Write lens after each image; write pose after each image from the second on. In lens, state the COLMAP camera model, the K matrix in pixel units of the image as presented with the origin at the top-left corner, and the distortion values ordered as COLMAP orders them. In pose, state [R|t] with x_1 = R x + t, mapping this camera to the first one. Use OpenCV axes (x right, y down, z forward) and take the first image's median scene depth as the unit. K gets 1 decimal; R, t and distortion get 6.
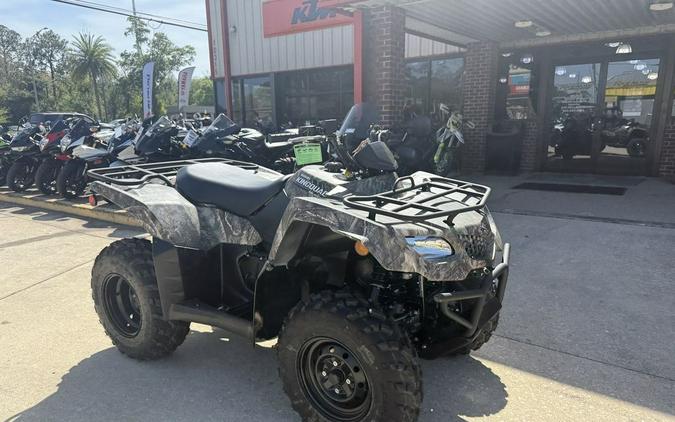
lens RADIAL K [[491.9, 0, 332.6], [0, 491.9, 210.1], [0, 0, 1]] dist [-0.010879, -0.010038]
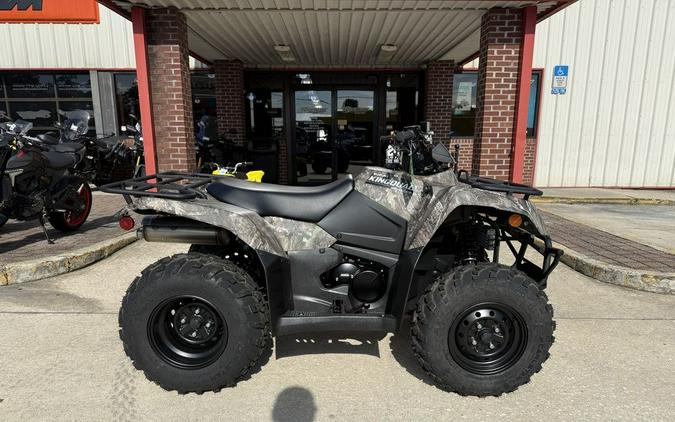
lens RADIAL K [[491.9, 0, 332.6], [0, 491.9, 210.1], [0, 0, 1]] dist [-0.010879, -0.010038]
pose [[0.796511, -0.062696, 0.601365, -0.116092], [0.087279, 0.996115, -0.011749, -0.000296], [-0.598292, 0.061845, 0.798888, 0.050644]]
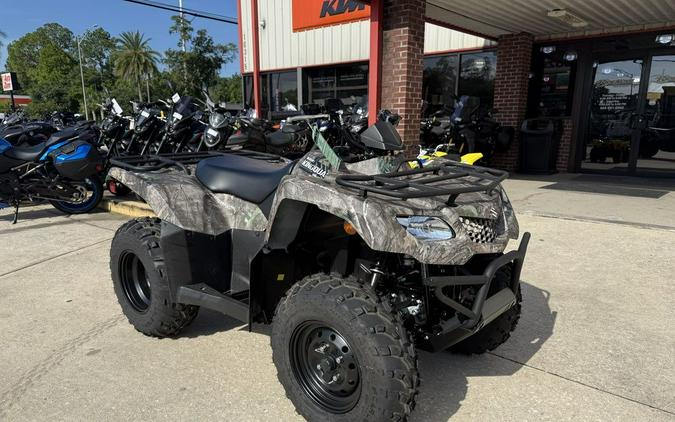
lens RADIAL K [[491.9, 0, 332.6], [0, 491.9, 210.1], [0, 0, 1]] dist [-0.010879, -0.010038]
pose [[0.996498, 0.028204, -0.078719, 0.028868], [-0.028117, 0.999602, 0.002208, 0.002557], [0.078750, 0.000013, 0.996894, 0.022696]]
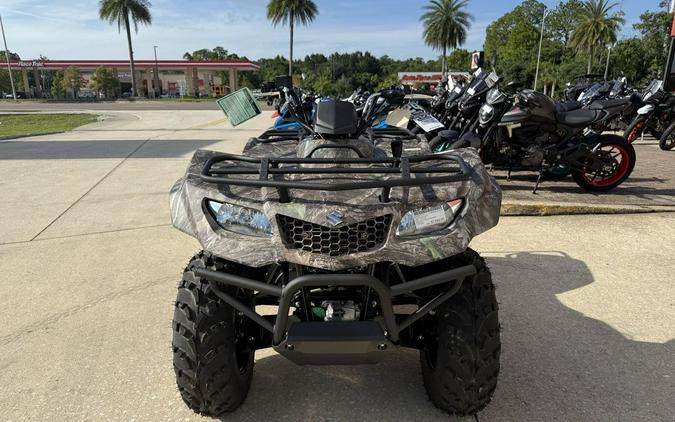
lens RADIAL K [[501.6, 0, 346.2], [0, 501.6, 210.4], [0, 0, 1]] dist [-0.007728, -0.000763]
pose [[0.595863, 0.182609, -0.782049, 0.159492], [-0.139496, 0.982536, 0.123138, -0.013269], [0.790878, 0.035720, 0.610930, 0.098687]]
